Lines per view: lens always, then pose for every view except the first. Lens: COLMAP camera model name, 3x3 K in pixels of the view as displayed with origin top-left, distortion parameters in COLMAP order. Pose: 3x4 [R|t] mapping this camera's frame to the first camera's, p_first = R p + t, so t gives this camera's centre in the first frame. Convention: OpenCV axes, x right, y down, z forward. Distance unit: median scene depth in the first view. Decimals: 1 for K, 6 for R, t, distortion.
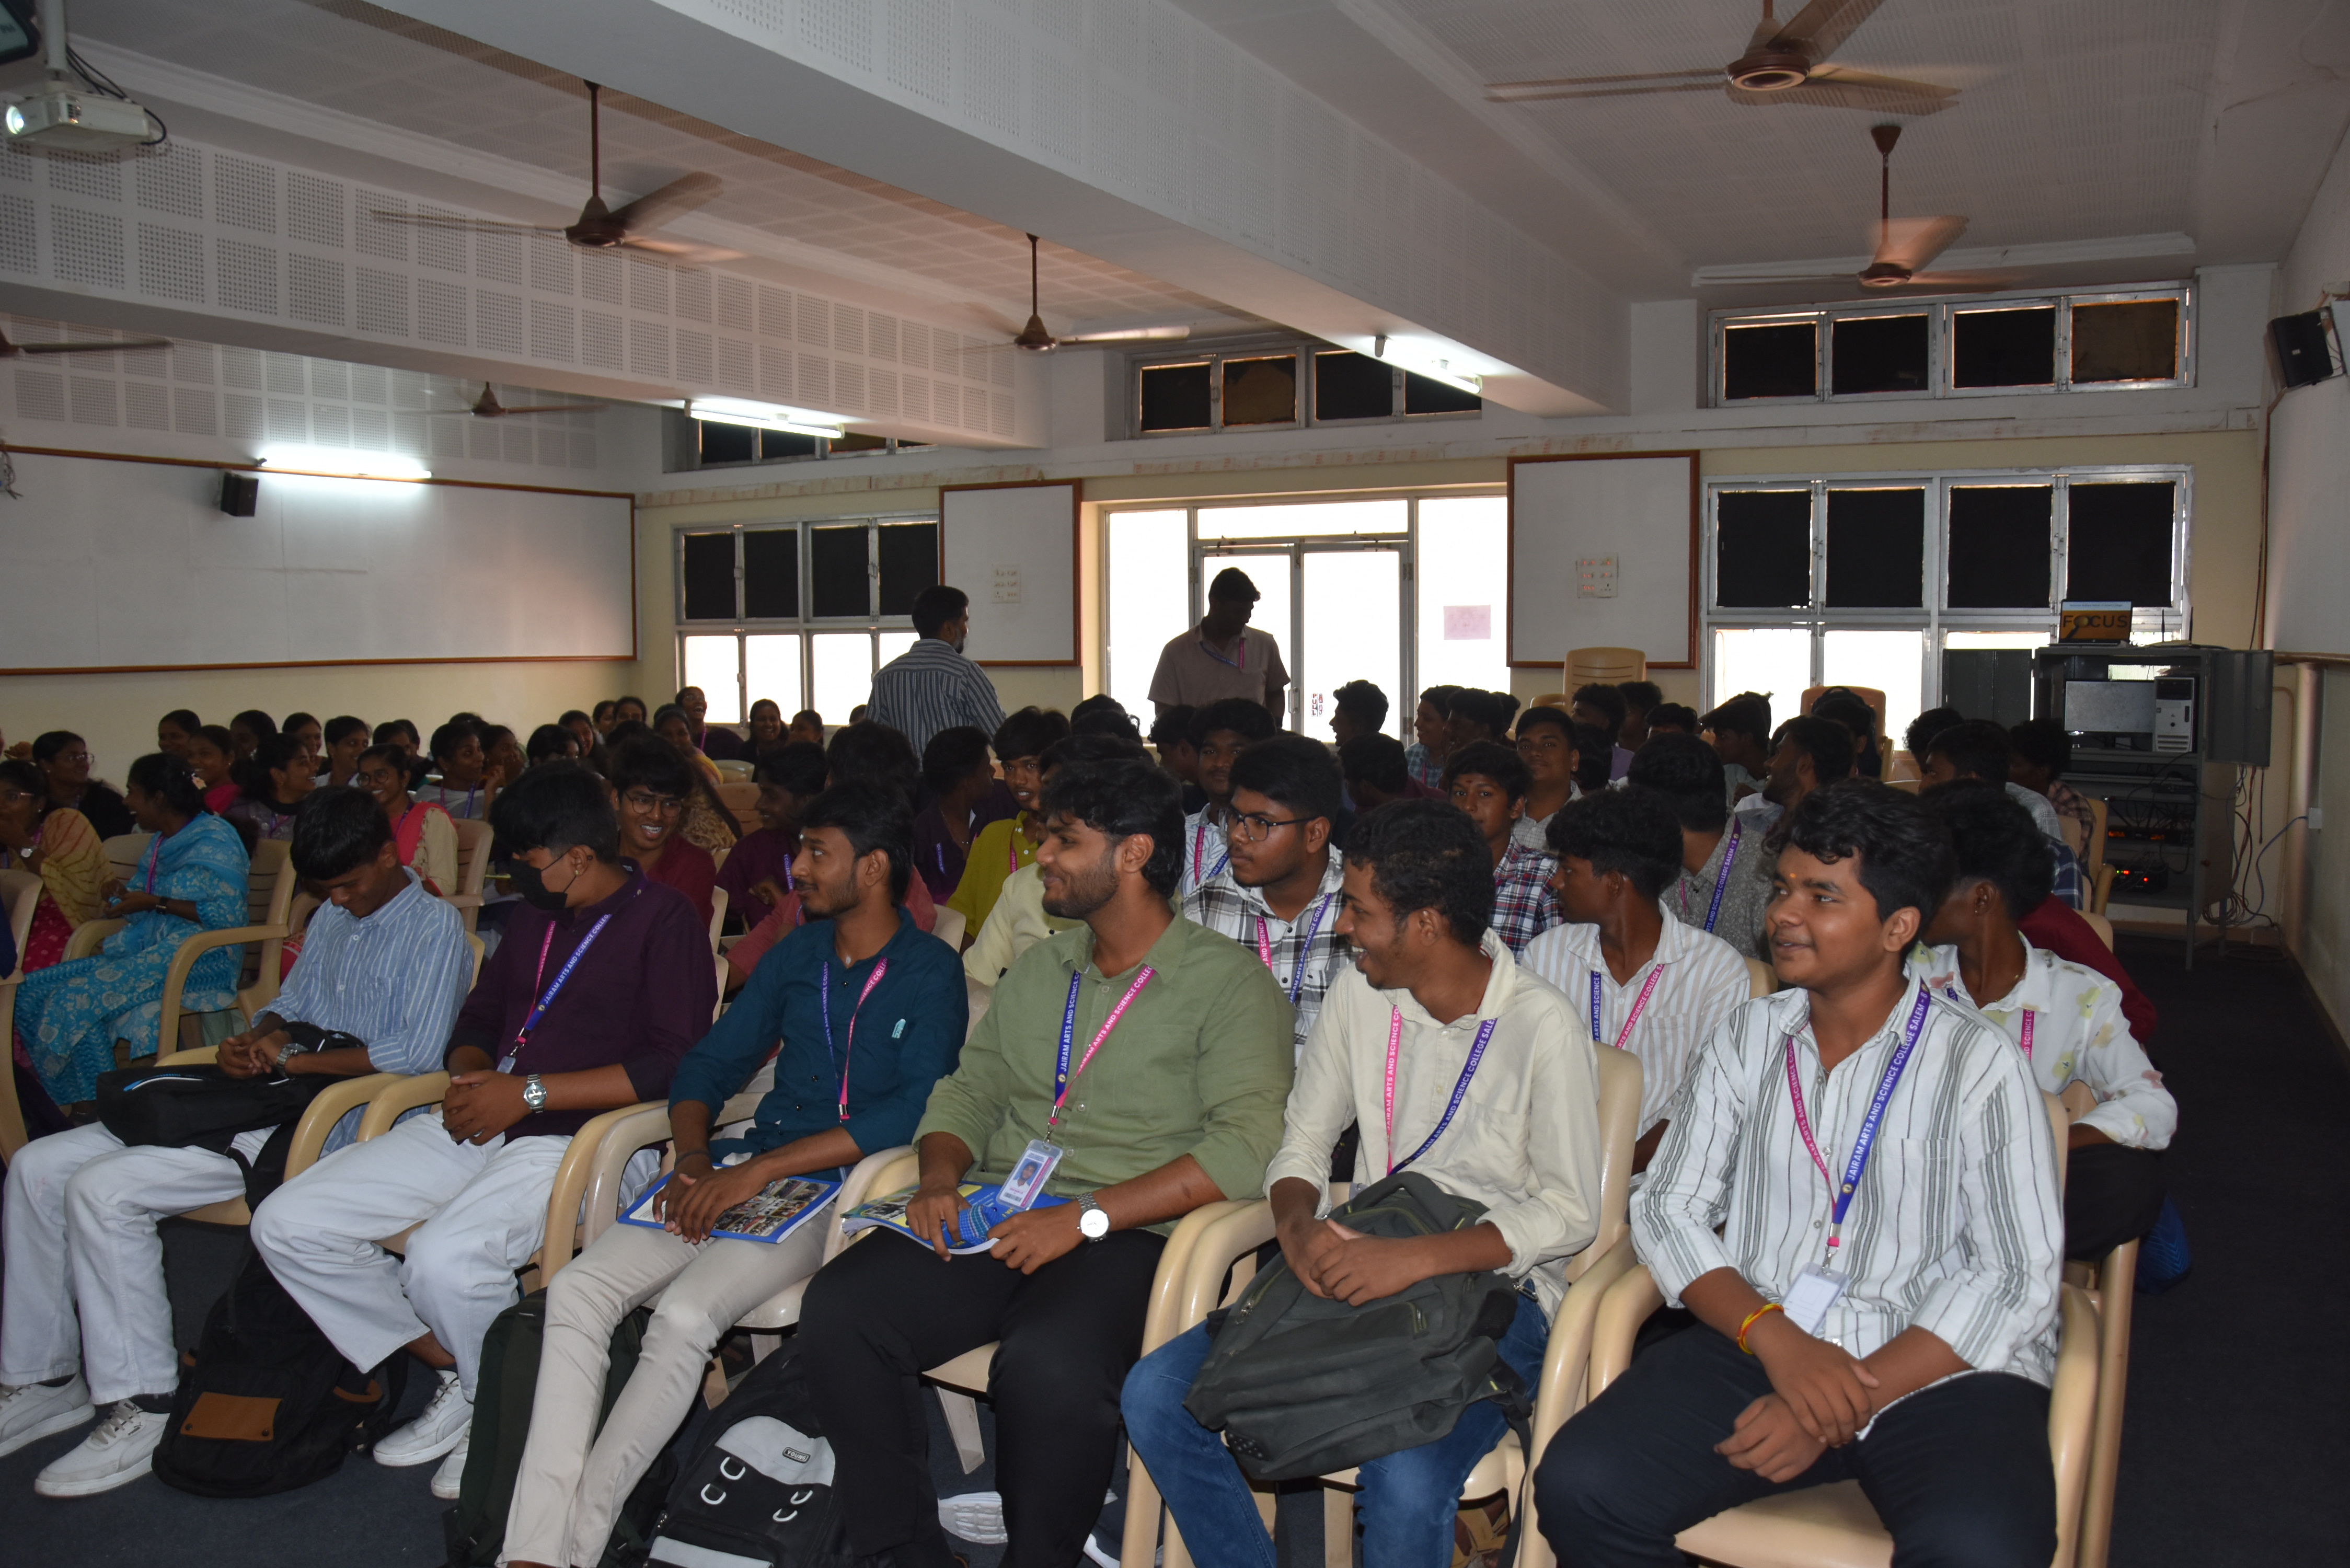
lens RADIAL K [[1857.4, 0, 1191.1], [0, 1857.4, 830.5], [0, 0, 1]] dist [-0.150284, 0.112205]
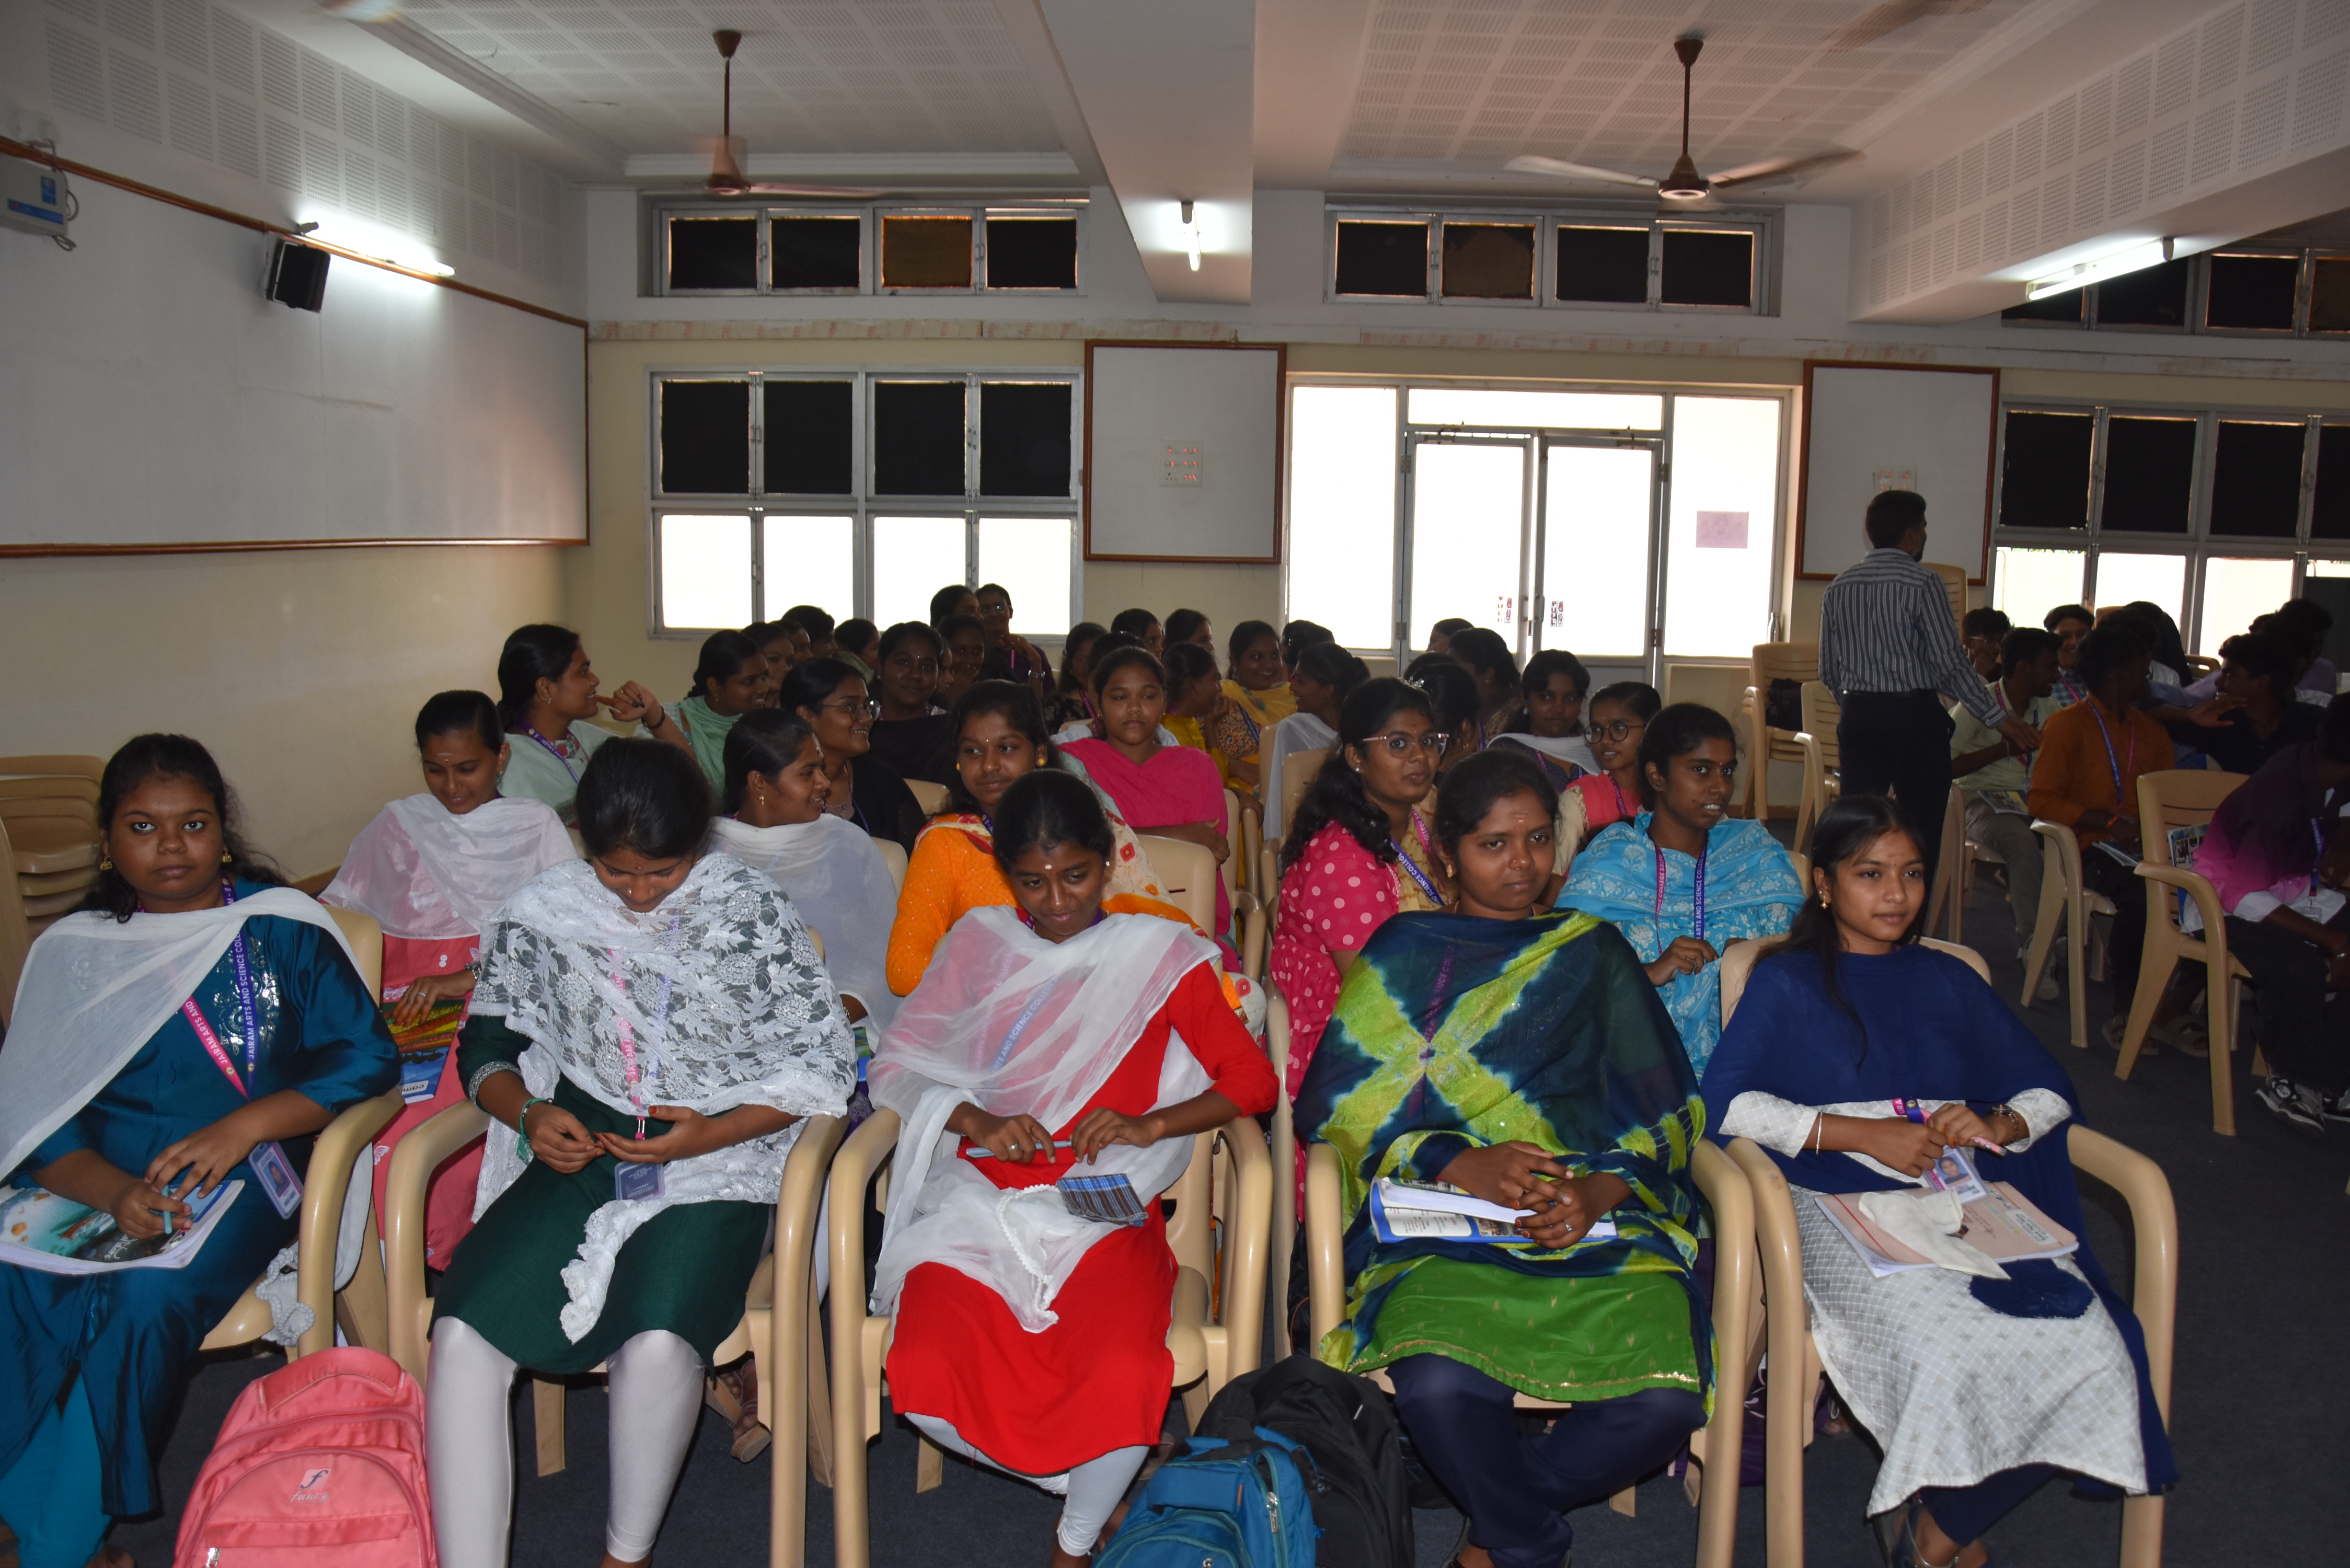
lens RADIAL K [[1857.4, 0, 1190.7], [0, 1857.4, 825.3], [0, 0, 1]] dist [-0.150284, 0.112205]
pose [[0.896393, -0.046081, 0.440858, -0.569675], [0.020120, 0.997786, 0.063386, -0.028671], [-0.442803, -0.047949, 0.895336, 0.298318]]
